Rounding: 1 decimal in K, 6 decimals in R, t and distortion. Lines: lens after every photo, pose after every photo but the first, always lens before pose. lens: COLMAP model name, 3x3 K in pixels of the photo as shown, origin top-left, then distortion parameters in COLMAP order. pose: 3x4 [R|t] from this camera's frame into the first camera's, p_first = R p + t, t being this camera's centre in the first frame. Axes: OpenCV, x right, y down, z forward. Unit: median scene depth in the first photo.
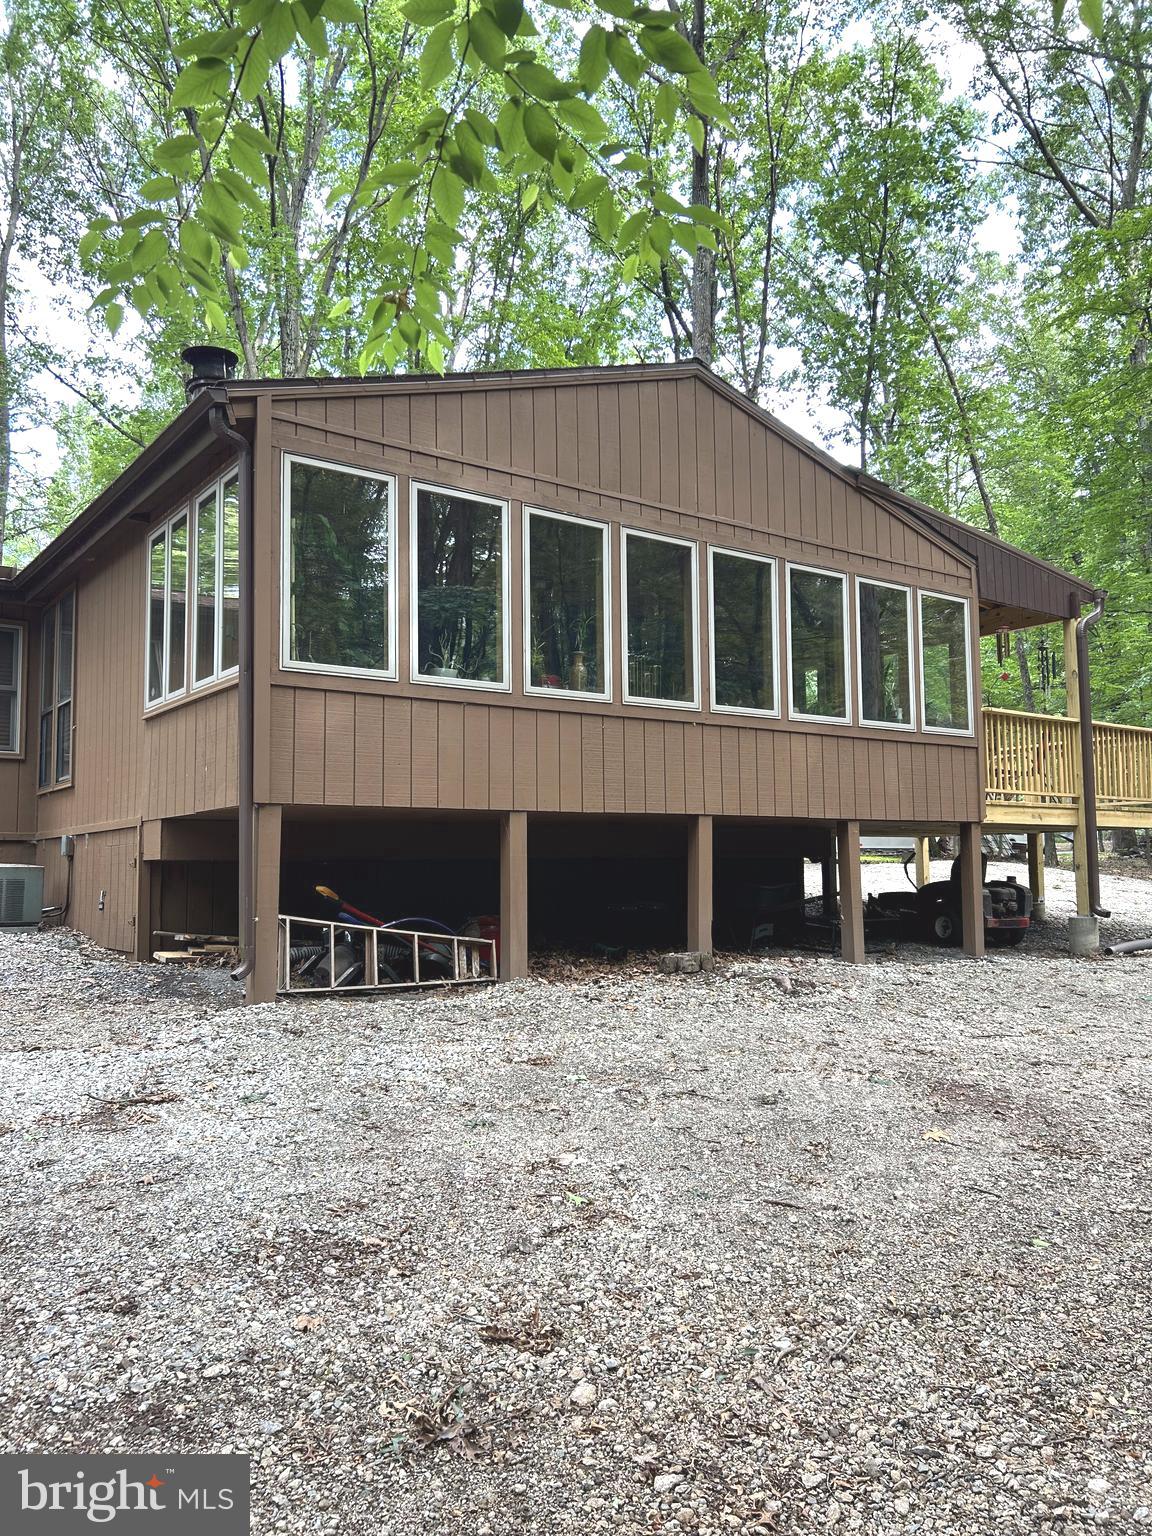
lens RADIAL K [[1151.0, 0, 580.2], [0, 1151.0, 766.7], [0, 0, 1]] dist [0.025606, -0.026483]
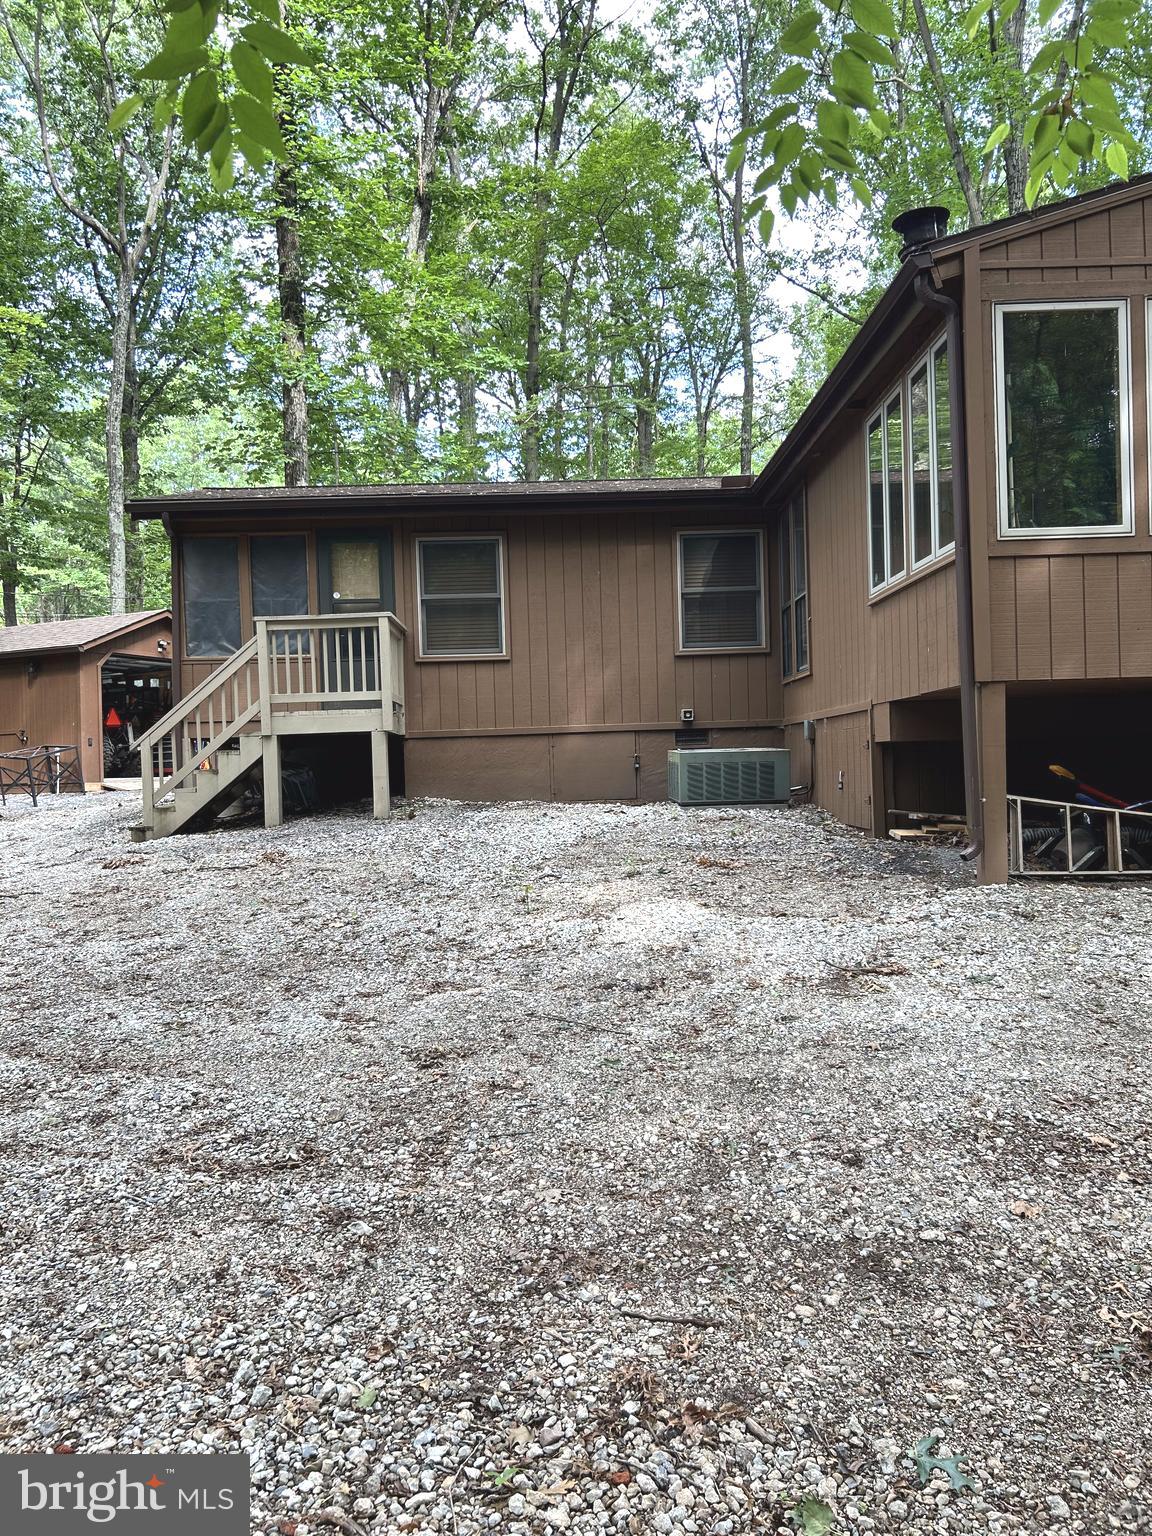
lens RADIAL K [[1151.0, 0, 580.2], [0, 1151.0, 766.7], [0, 0, 1]] dist [0.025606, -0.026483]
pose [[0.809851, -0.014331, -0.586461, 0.031516], [0.076932, 0.993662, 0.081956, -0.005252], [0.581570, -0.111490, 0.805821, 0.015921]]
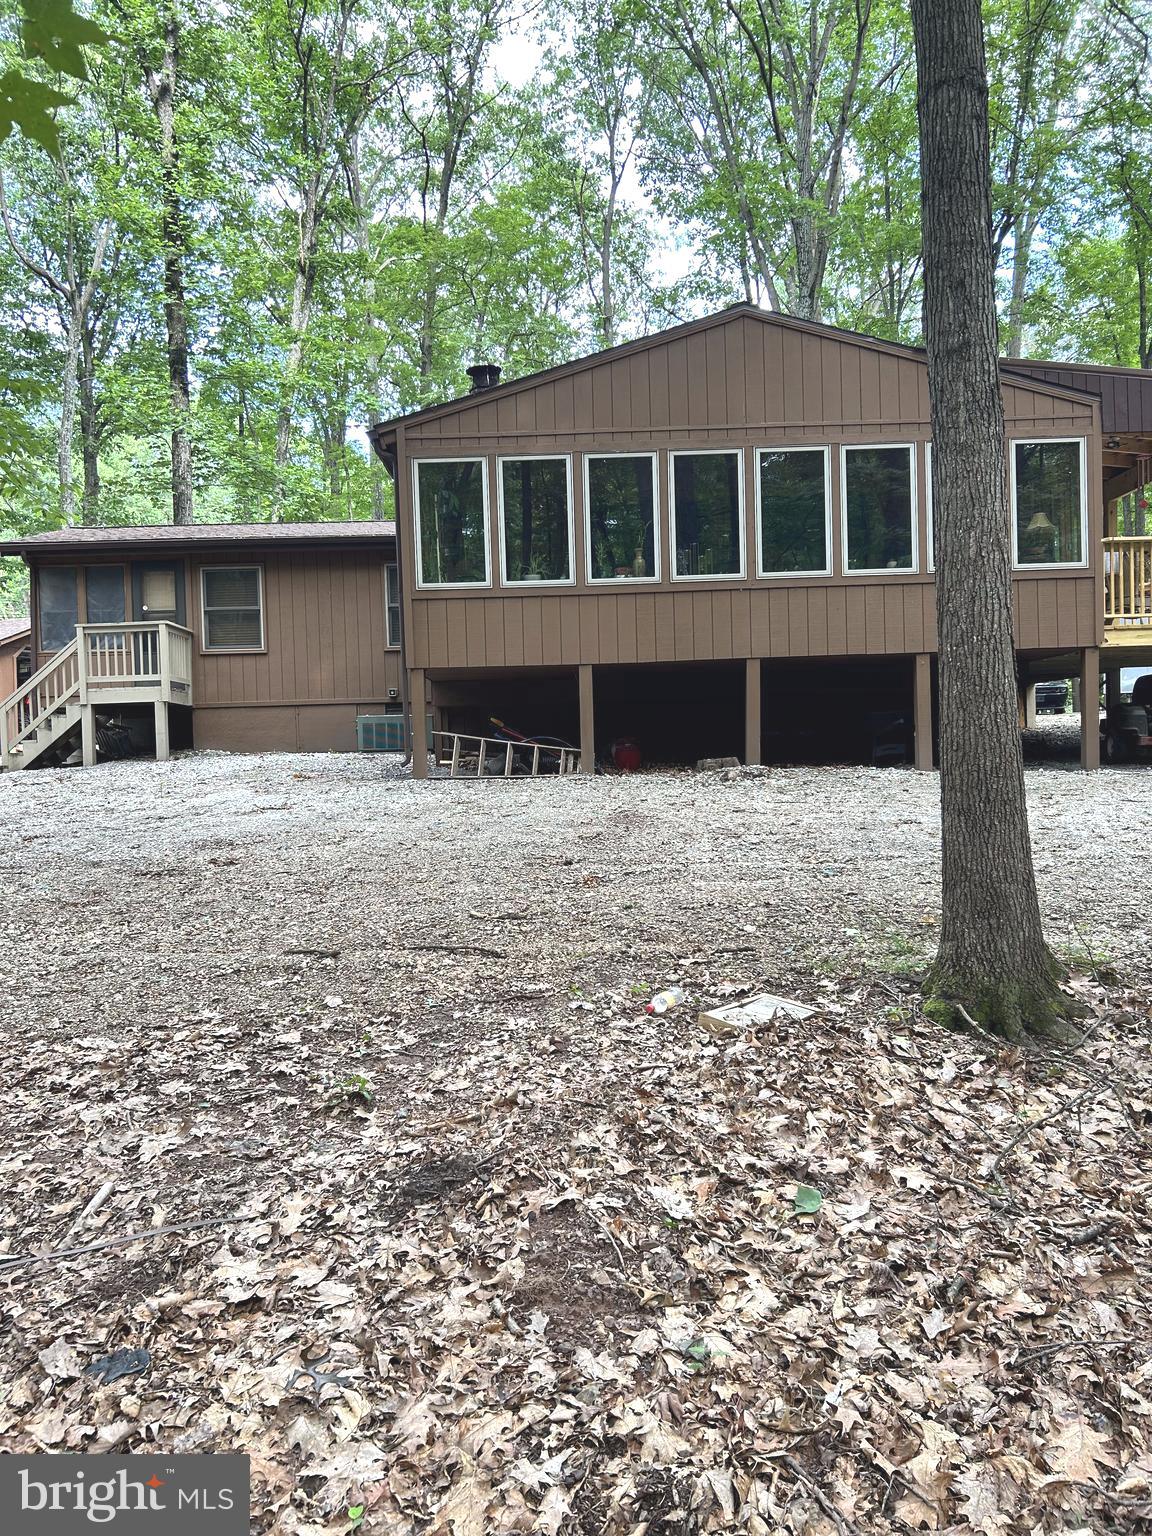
lens RADIAL K [[1151.0, 0, 580.2], [0, 1151.0, 766.7], [0, 0, 1]] dist [0.025606, -0.026483]
pose [[0.803015, -0.005951, -0.595929, 1.759047], [0.075450, 0.992919, 0.091754, 0.069777], [0.591164, -0.118642, 0.797778, -0.466018]]
